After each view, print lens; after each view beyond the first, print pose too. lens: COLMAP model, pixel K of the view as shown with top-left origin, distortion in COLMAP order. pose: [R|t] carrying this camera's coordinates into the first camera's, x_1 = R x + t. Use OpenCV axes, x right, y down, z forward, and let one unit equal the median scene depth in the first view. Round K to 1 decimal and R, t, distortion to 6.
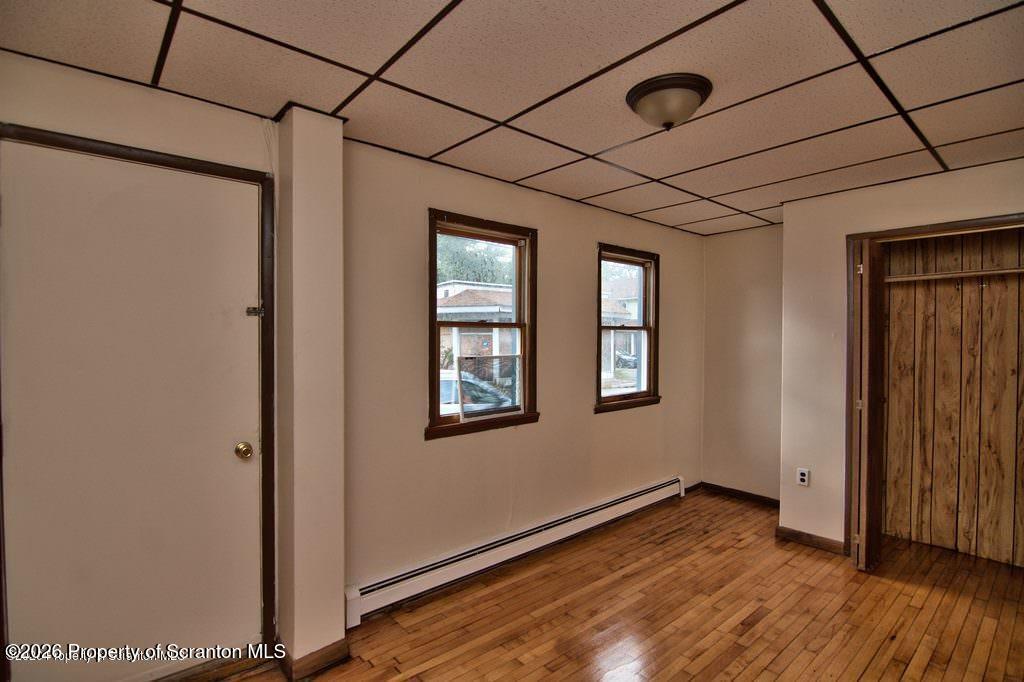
lens RADIAL K [[490.8, 0, 511.9], [0, 490.8, 342.4], [0, 0, 1]] dist [-0.008720, -0.009404]
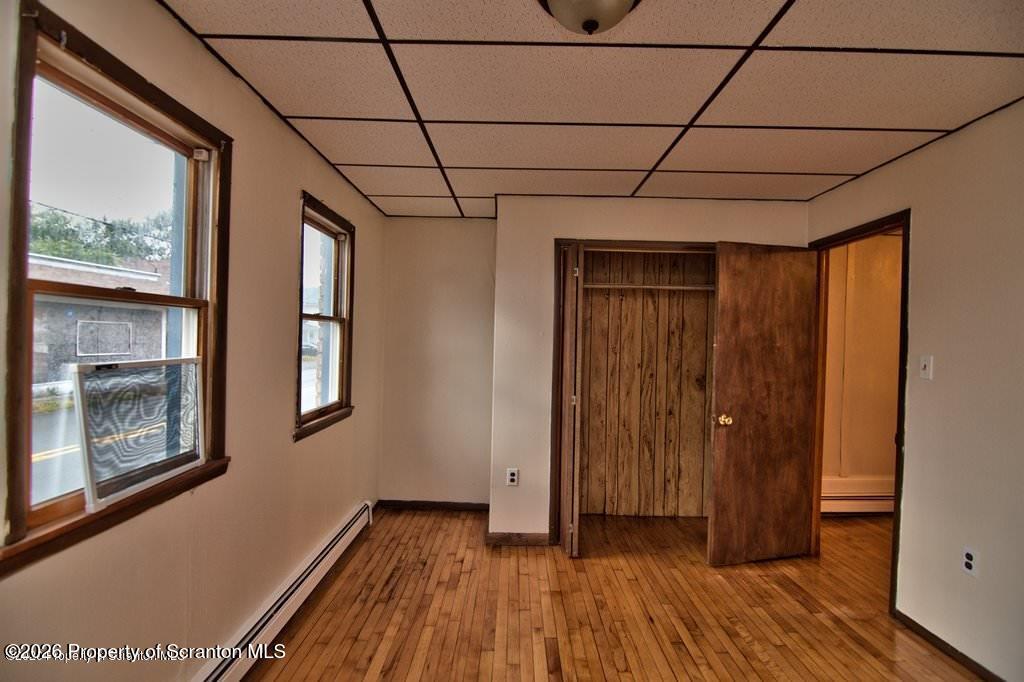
lens RADIAL K [[490.8, 0, 513.4], [0, 490.8, 342.9], [0, 0, 1]] dist [-0.008720, -0.009404]
pose [[0.657711, 0.008612, 0.753221, -0.161476], [-0.014785, 0.999890, 0.001478, 0.003198], [-0.753126, -0.012109, 0.657765, 0.373083]]
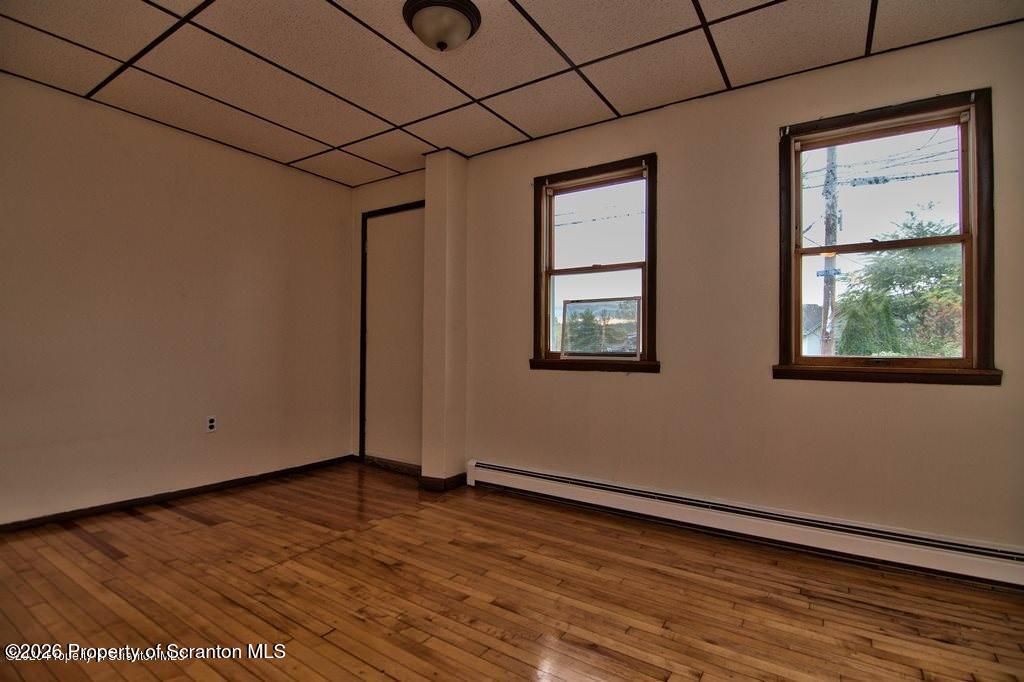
lens RADIAL K [[490.8, 0, 509.9], [0, 490.8, 340.0], [0, 0, 1]] dist [-0.008720, -0.009404]
pose [[0.272975, -0.005930, -0.962003, 0.826183], [-0.011751, 0.999886, -0.009498, 0.117407], [0.961949, 0.013898, 0.272874, 0.517711]]
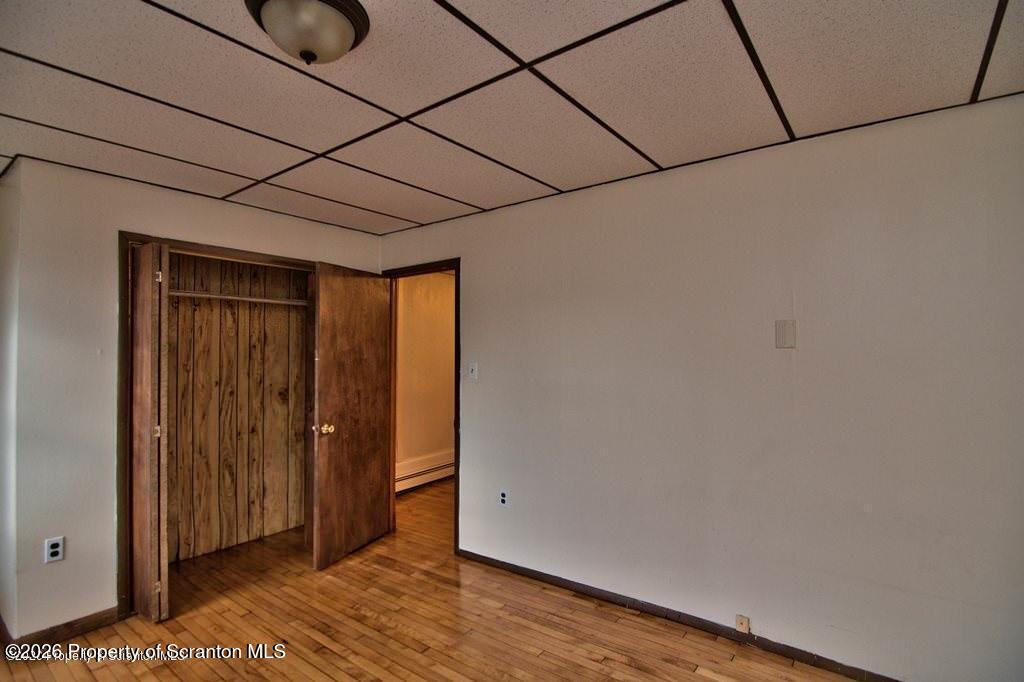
lens RADIAL K [[490.8, 0, 514.3], [0, 490.8, 342.7], [0, 0, 1]] dist [-0.008720, -0.009404]
pose [[-0.203849, 0.019005, 0.978818, -0.253255], [0.009694, 0.999802, -0.017394, -0.009394], [-0.978954, 0.005943, -0.203993, 0.512866]]
